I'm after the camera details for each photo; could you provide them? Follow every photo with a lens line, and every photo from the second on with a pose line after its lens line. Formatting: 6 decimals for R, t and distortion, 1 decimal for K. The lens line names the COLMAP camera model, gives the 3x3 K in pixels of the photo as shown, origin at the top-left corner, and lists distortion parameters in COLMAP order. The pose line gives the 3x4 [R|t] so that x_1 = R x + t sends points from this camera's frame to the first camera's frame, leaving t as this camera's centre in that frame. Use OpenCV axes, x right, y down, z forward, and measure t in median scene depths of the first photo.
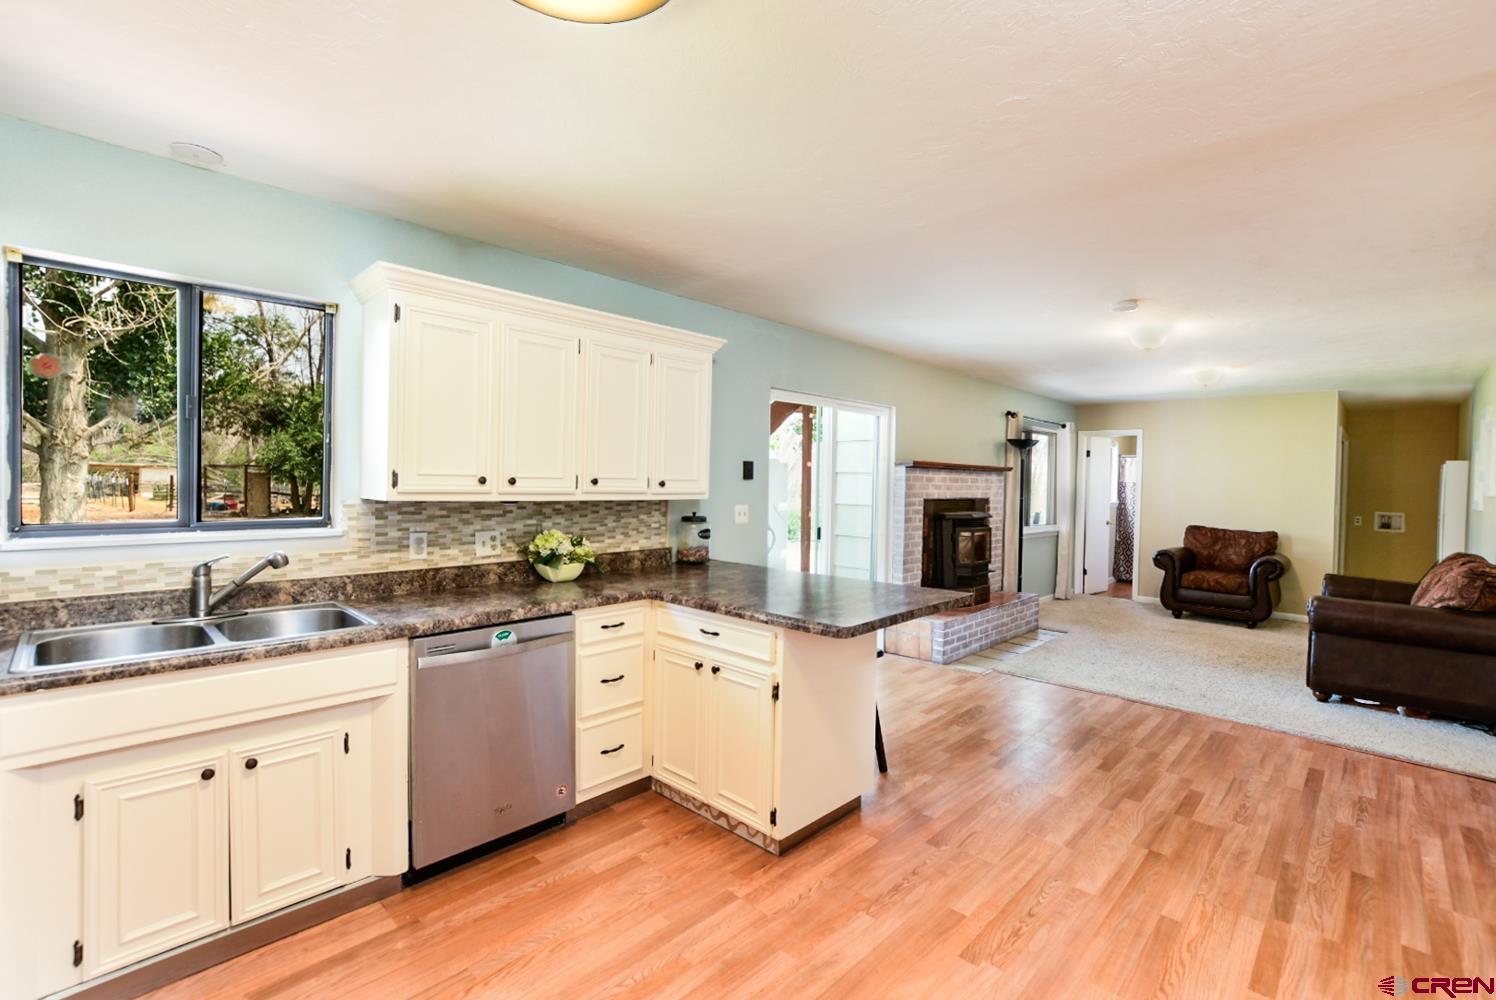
lens RADIAL K [[675.9, 0, 754.6], [0, 675.9, 494.9], [0, 0, 1]] dist [-0.003086, 0.001122]
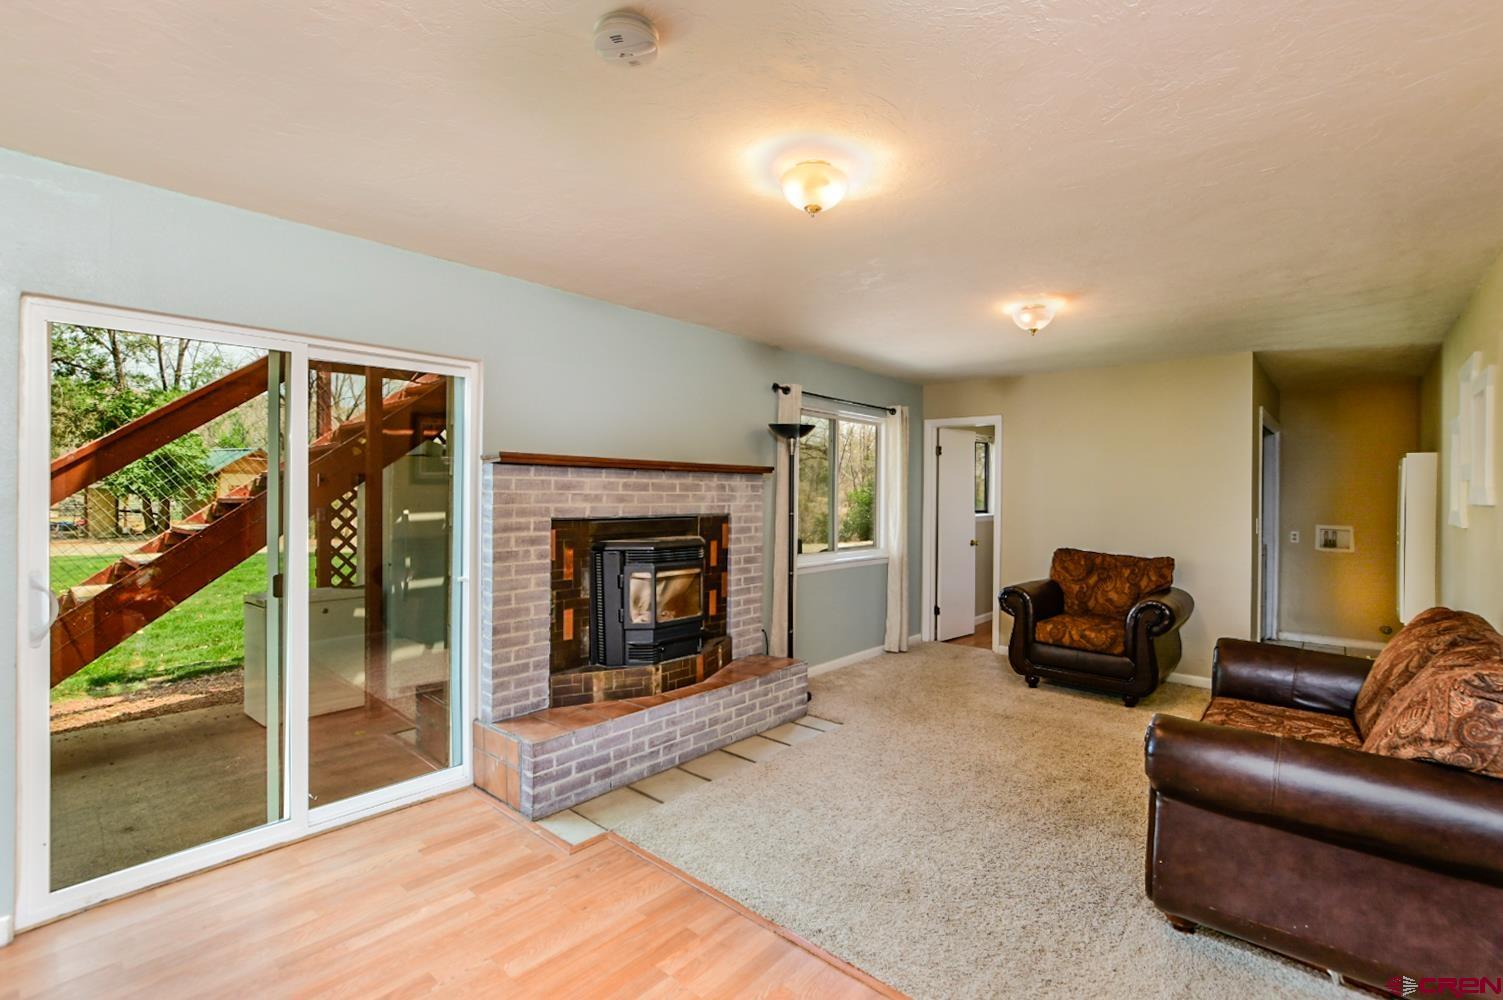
lens RADIAL K [[670.6, 0, 757.3], [0, 670.6, 492.2], [0, 0, 1]] dist [-0.012737, 0.001132]
pose [[0.999595, -0.008489, 0.027175, 0.554558], [0.009038, 0.999756, -0.020136, -0.004426], [-0.026997, 0.020374, 0.999428, 0.550216]]
